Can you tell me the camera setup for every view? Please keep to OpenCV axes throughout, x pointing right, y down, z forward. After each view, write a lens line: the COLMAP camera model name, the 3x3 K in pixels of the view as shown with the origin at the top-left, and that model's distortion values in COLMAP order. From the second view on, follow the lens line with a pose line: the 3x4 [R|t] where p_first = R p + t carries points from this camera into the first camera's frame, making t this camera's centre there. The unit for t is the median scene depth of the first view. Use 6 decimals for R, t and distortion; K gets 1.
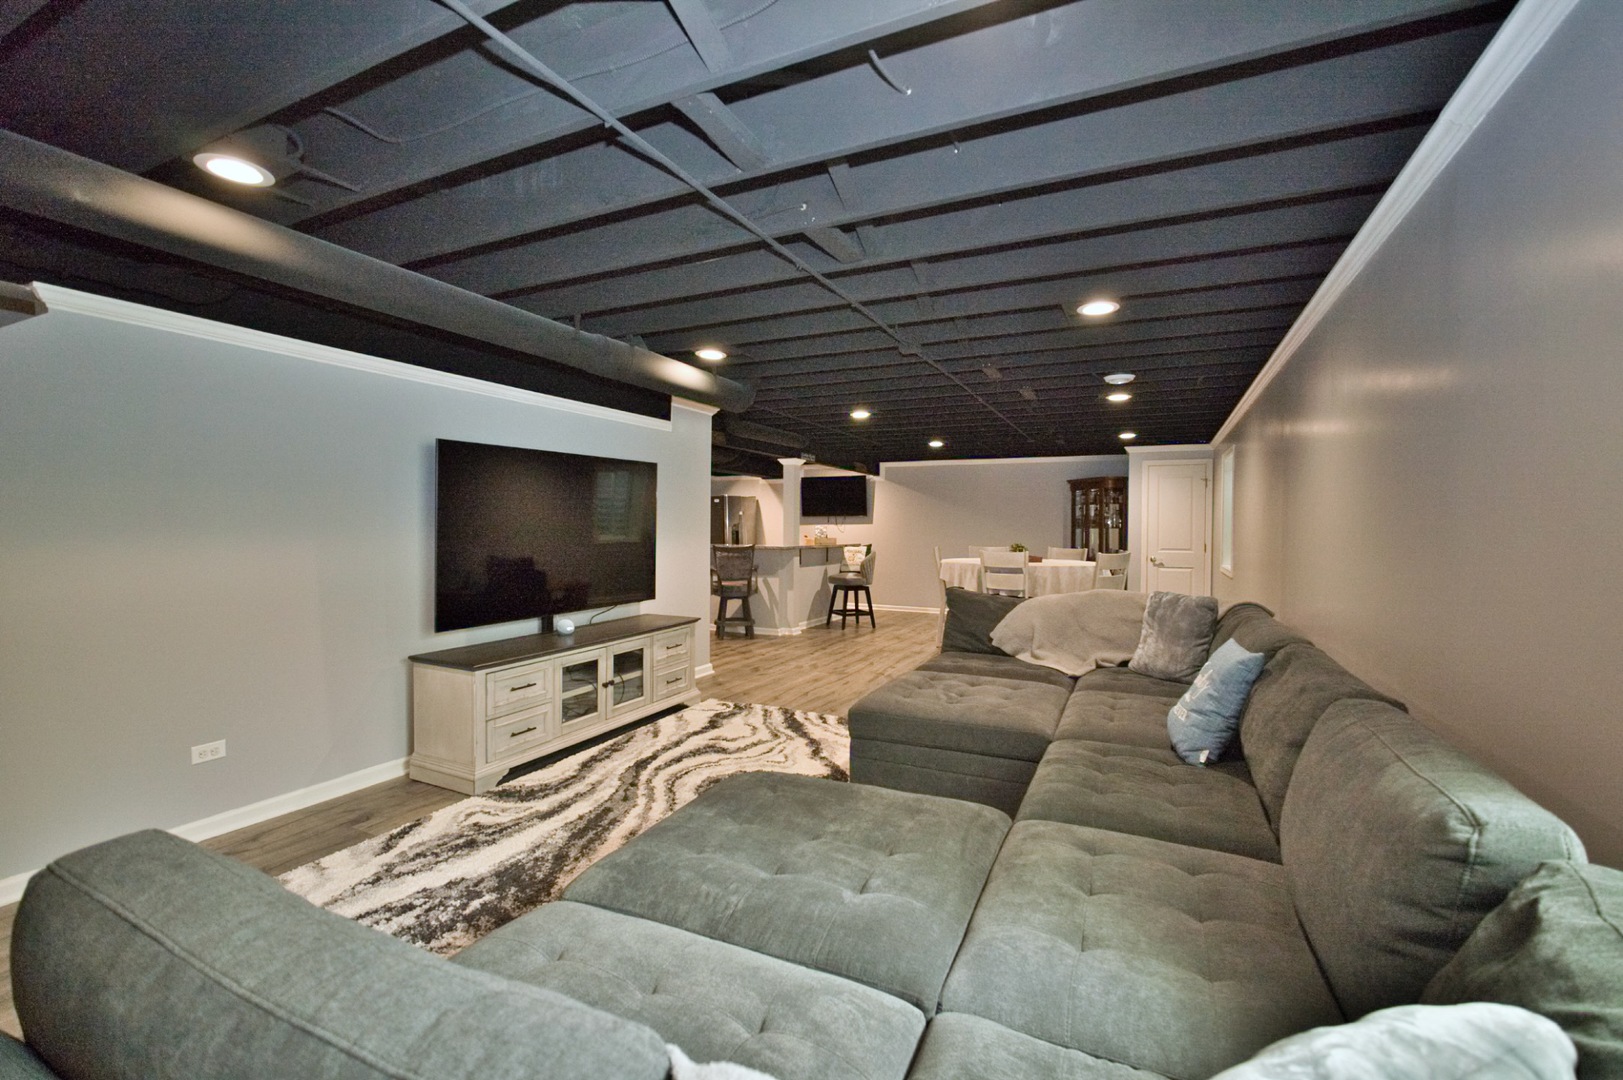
lens RADIAL K [[707.3, 0, 815.5], [0, 707.3, 527.5], [0, 0, 1]] dist [-0.011691, 0.001321]
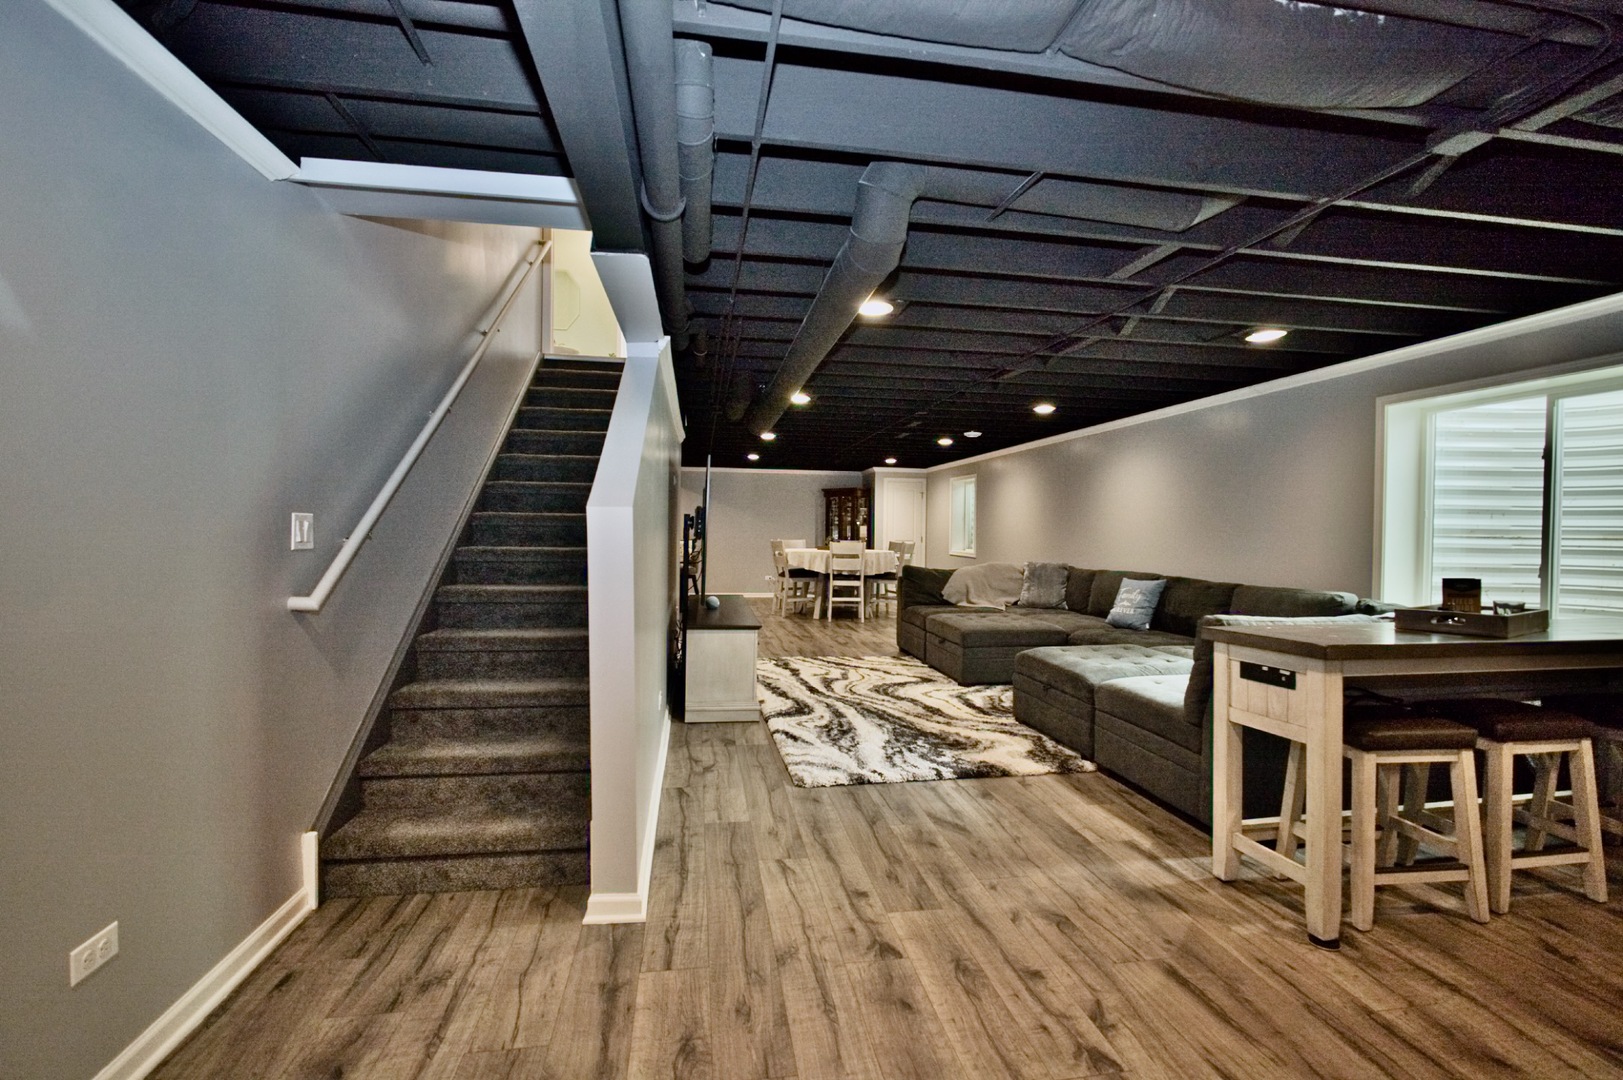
lens RADIAL K [[707.3, 0, 809.3], [0, 707.3, 540.1], [0, 0, 1]] dist [-0.011691, 0.001321]
pose [[0.823937, -0.010690, 0.566580, -1.319749], [0.000361, 0.999832, 0.018340, 0.009373], [-0.566681, -0.014906, 0.823803, -0.191090]]
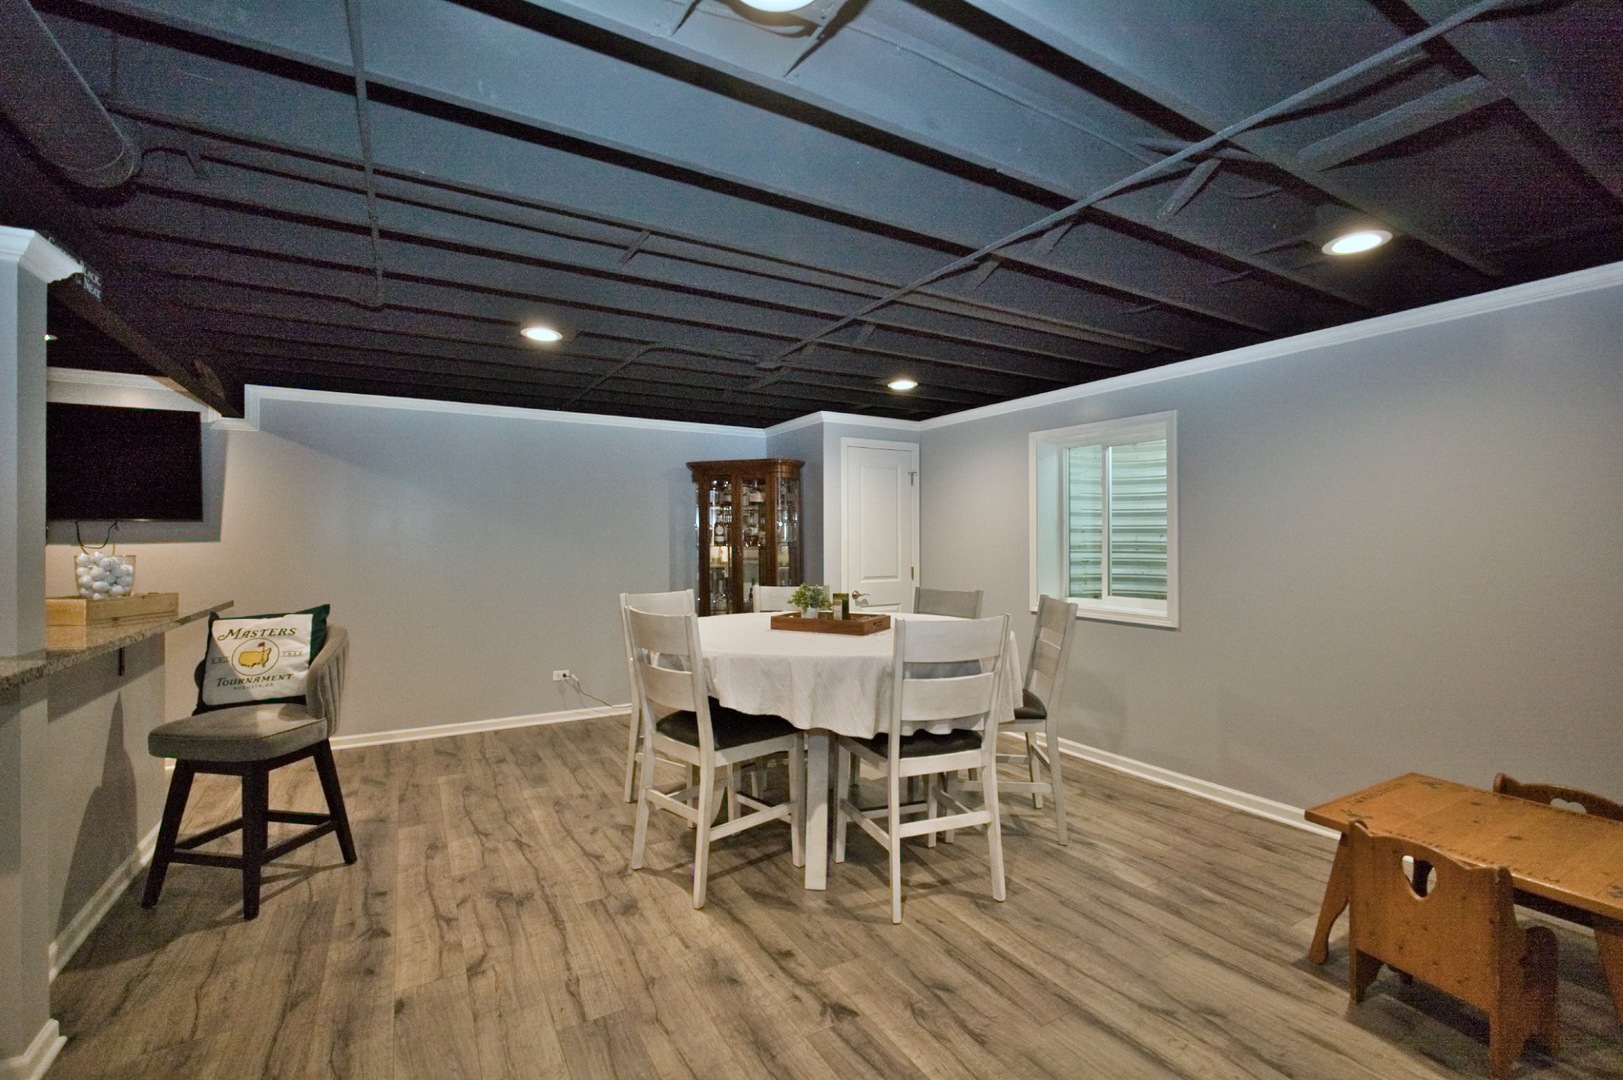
lens RADIAL K [[707.3, 0, 805.5], [0, 707.3, 536.7], [0, 0, 1]] dist [-0.011691, 0.001321]
pose [[0.570044, -0.000443, 0.821614, -0.188976], [0.006601, 0.999970, -0.004041, -0.015740], [-0.821587, 0.007727, 0.570030, 1.981120]]
